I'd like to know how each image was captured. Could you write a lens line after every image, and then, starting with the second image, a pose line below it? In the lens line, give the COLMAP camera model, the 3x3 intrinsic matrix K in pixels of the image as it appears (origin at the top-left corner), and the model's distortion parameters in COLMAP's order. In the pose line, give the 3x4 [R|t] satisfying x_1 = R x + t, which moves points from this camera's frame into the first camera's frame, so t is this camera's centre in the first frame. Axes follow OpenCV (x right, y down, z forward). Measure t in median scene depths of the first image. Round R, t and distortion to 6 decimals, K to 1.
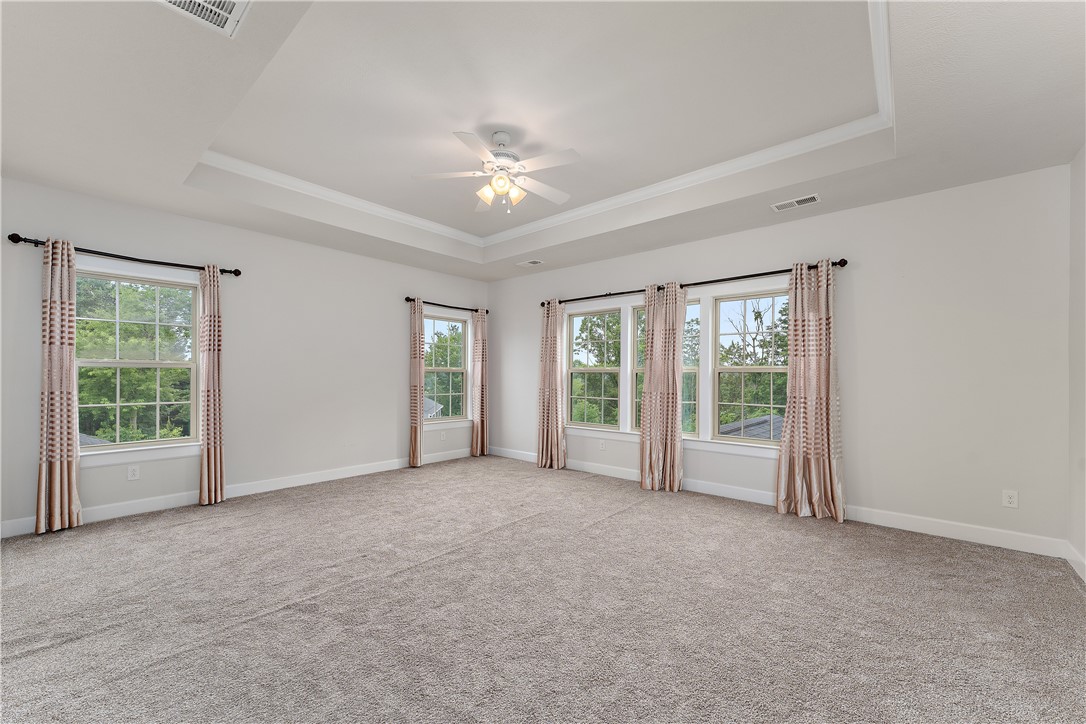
lens RADIAL K [[437.7, 0, 544.8], [0, 437.7, 372.1], [0, 0, 1]] dist [0.002217, 0.000132]
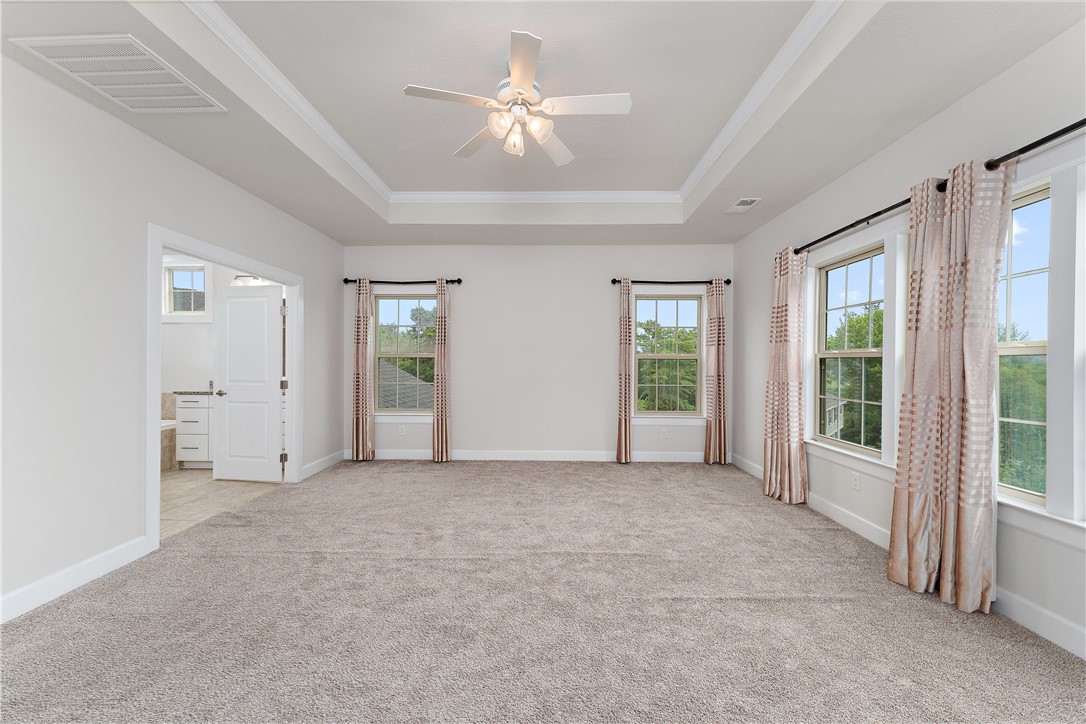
lens RADIAL K [[434.9, 0, 543.0], [0, 434.9, 362.0], [0, 0, 1]] dist [0.002250, 0.000116]
pose [[0.635161, -0.003744, -0.772371, 0.377243], [0.005753, 0.999983, -0.000116, 0.005441], [0.772359, -0.004370, 0.635172, 0.363595]]
